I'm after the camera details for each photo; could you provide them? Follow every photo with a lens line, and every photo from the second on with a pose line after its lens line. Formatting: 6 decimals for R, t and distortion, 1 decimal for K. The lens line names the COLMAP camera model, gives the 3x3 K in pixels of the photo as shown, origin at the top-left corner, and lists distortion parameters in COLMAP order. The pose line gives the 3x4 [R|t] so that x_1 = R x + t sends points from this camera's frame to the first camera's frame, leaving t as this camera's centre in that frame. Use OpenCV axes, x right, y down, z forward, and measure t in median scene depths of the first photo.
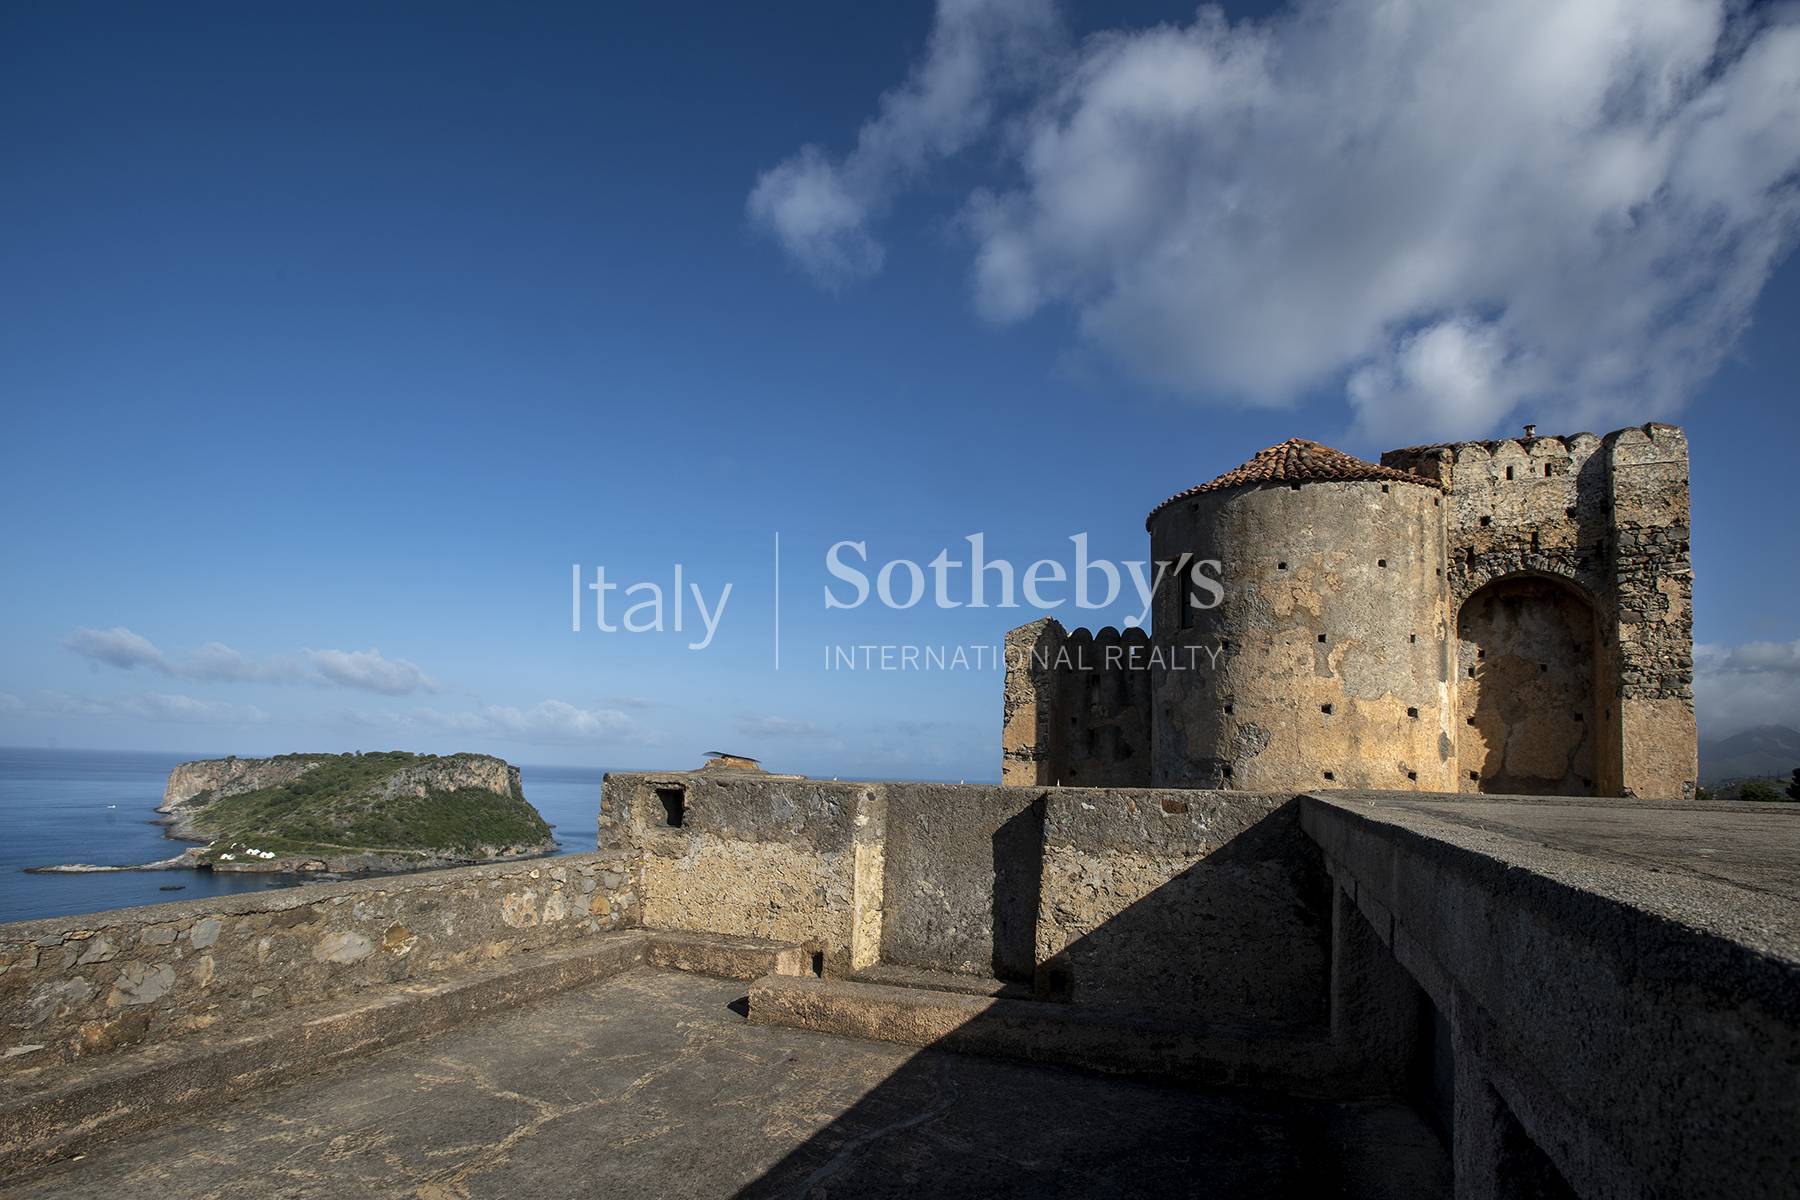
lens RADIAL K [[882.2, 0, 976.4], [0, 882.2, 703.7], [0, 0, 1]] dist [-0.027670, 0.000464]
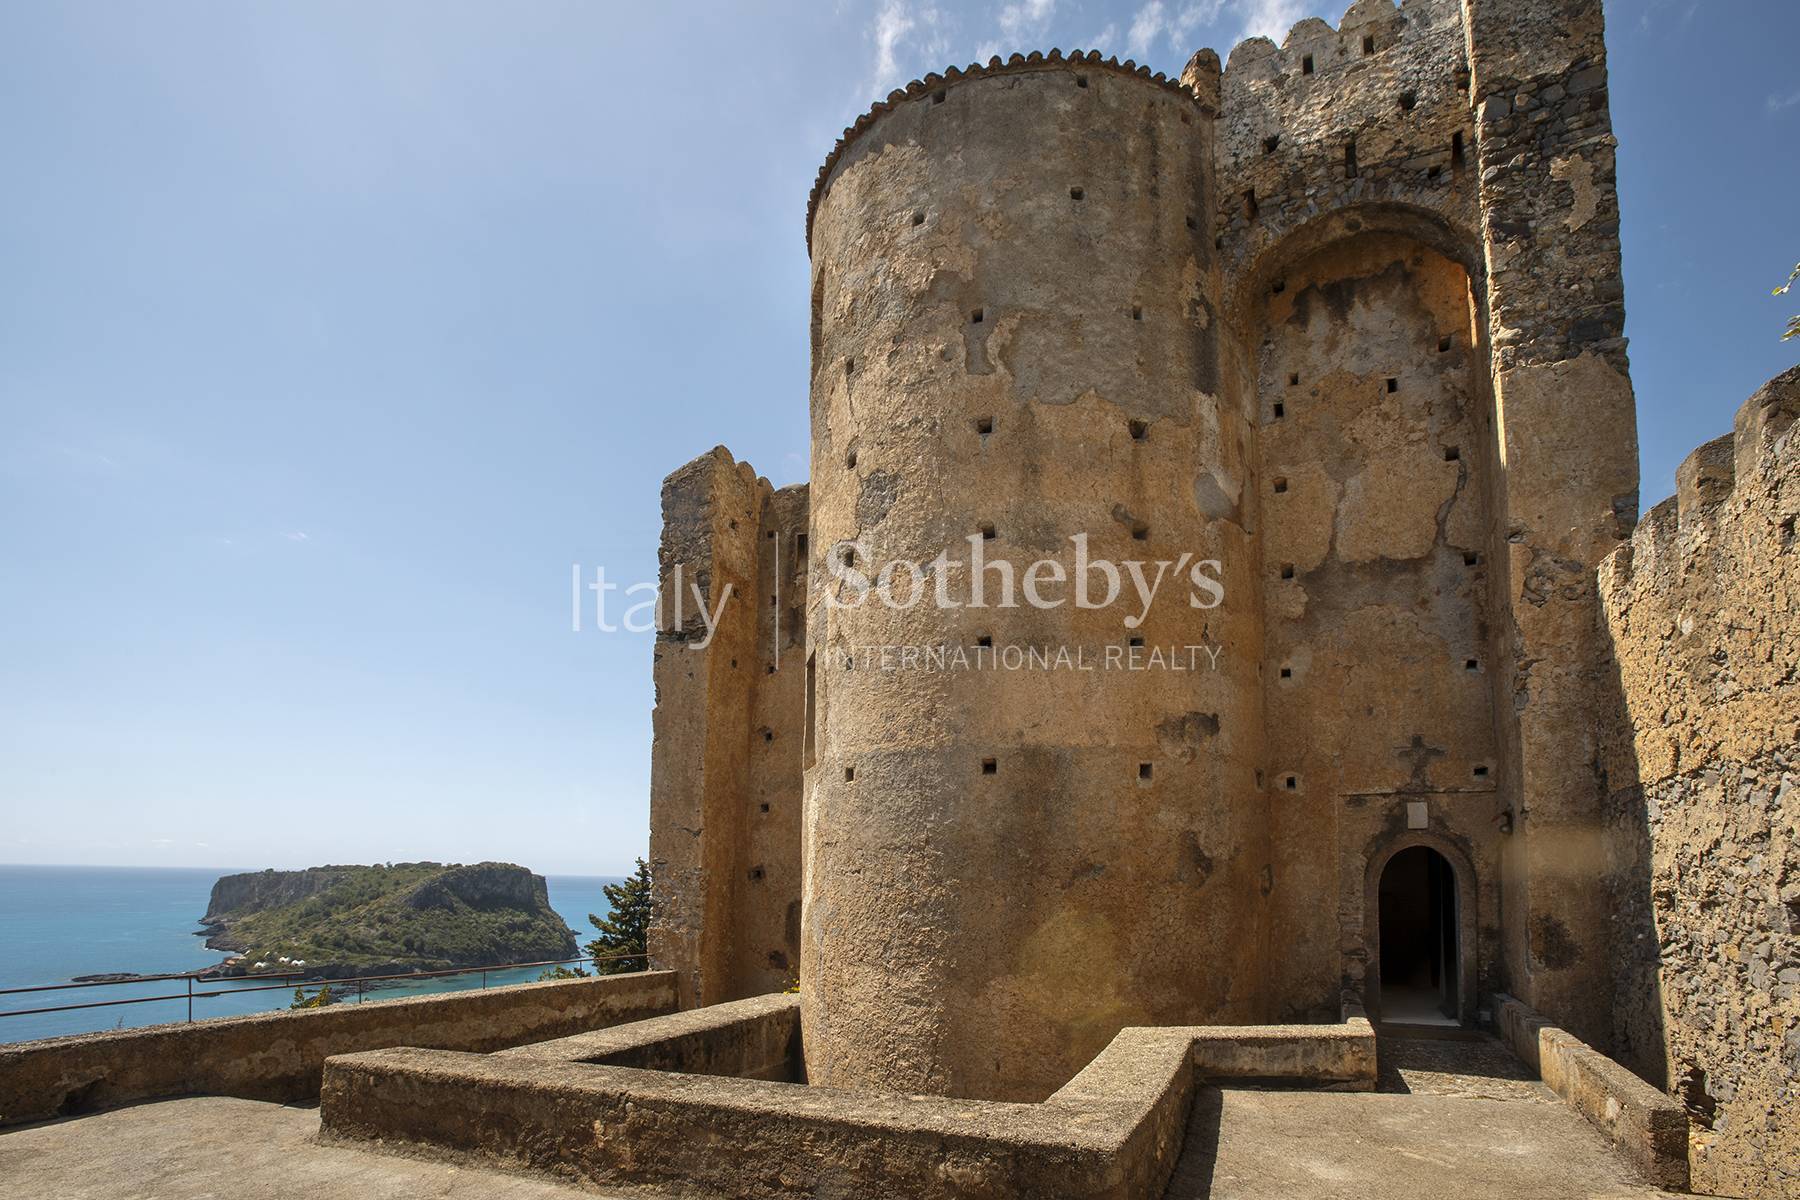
lens RADIAL K [[903.8, 0, 941.4], [0, 903.8, 791.4], [0, 0, 1]] dist [-0.060066, 0.020573]
pose [[0.996315, -0.026885, -0.081449, 0.397832], [0.024989, 0.999395, -0.024204, 0.258693], [0.082051, 0.022080, 0.996384, 0.386118]]
